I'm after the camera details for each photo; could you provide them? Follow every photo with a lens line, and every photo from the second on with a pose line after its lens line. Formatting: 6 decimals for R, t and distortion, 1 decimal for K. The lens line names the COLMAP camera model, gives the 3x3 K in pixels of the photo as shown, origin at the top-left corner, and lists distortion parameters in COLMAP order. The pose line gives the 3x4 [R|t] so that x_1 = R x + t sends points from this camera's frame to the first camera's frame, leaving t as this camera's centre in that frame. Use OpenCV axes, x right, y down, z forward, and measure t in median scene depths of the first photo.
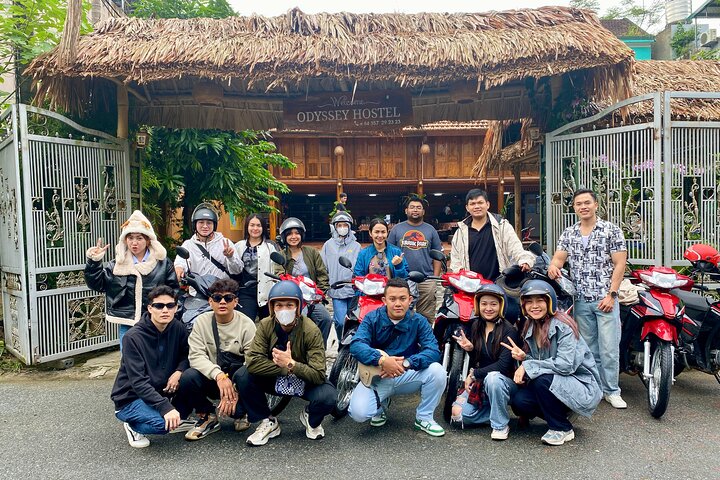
lens RADIAL K [[539.7, 0, 360.0], [0, 539.7, 240.0], [0, 0, 1]] dist [0.059587, -0.060034]
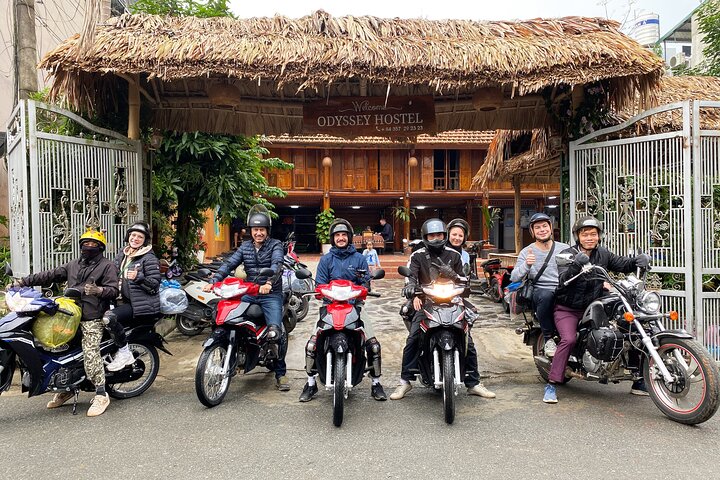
lens RADIAL K [[541.4, 0, 360.0], [0, 541.4, 240.0], [0, 0, 1]] dist [0.094328, -0.128934]
pose [[0.998027, 0.008684, 0.062187, -0.111466], [-0.006920, 0.999569, -0.028518, 0.017307], [-0.062408, 0.028031, 0.997657, 0.022456]]
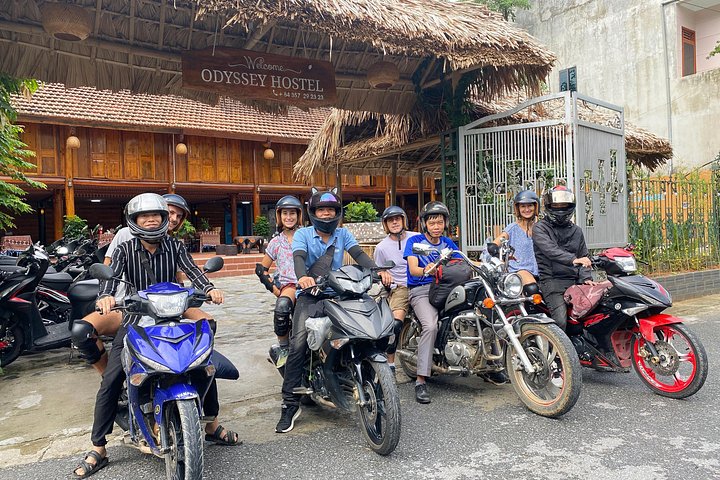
lens RADIAL K [[541.4, 0, 360.0], [0, 541.4, 240.0], [0, 0, 1]] dist [0.094328, -0.128934]
pose [[0.828464, -0.019482, 0.559703, -0.415781], [0.037416, 0.999087, -0.020606, 0.033578], [-0.558791, 0.038014, 0.828437, 0.278506]]
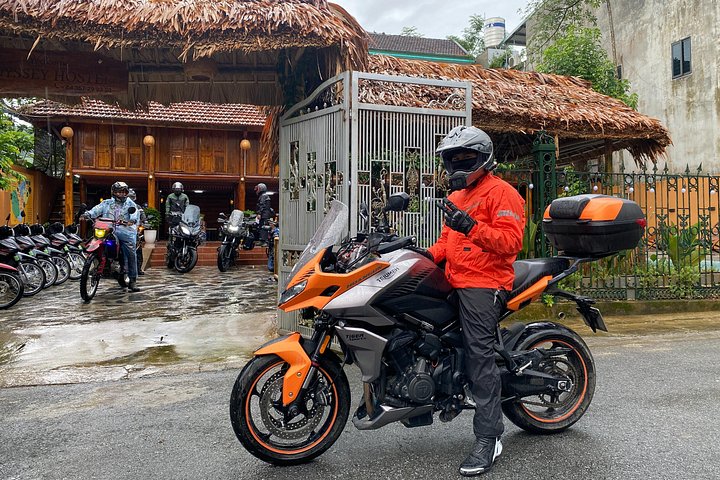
lens RADIAL K [[543.1, 0, 359.0], [0, 543.1, 222.5], [0, 0, 1]] dist [-0.004542, -0.002826]
pose [[0.971588, 0.021466, 0.235702, 0.269517], [-0.011968, 0.999060, -0.041653, 0.025678], [-0.236374, 0.037649, 0.970932, 0.062411]]
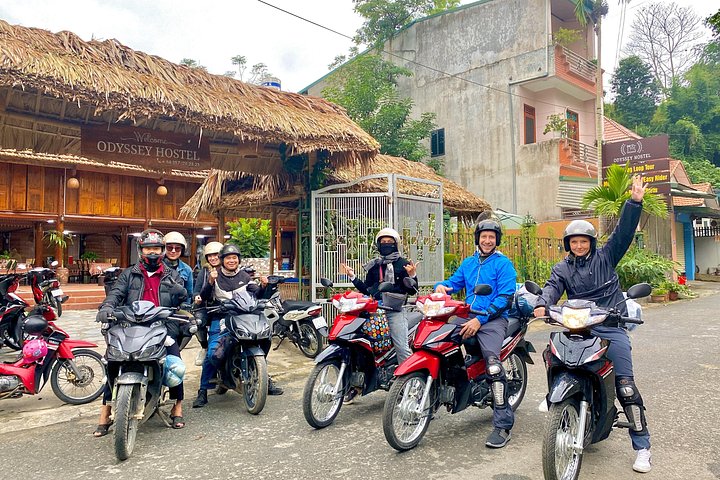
lens RADIAL K [[539.7, 0, 360.0], [0, 539.7, 240.0], [0, 0, 1]] dist [0.059587, -0.060034]
pose [[0.716846, 0.038566, 0.696164, -0.508673], [0.019169, 0.997002, -0.074970, 0.025008], [-0.696968, 0.067087, 0.713957, -0.007582]]
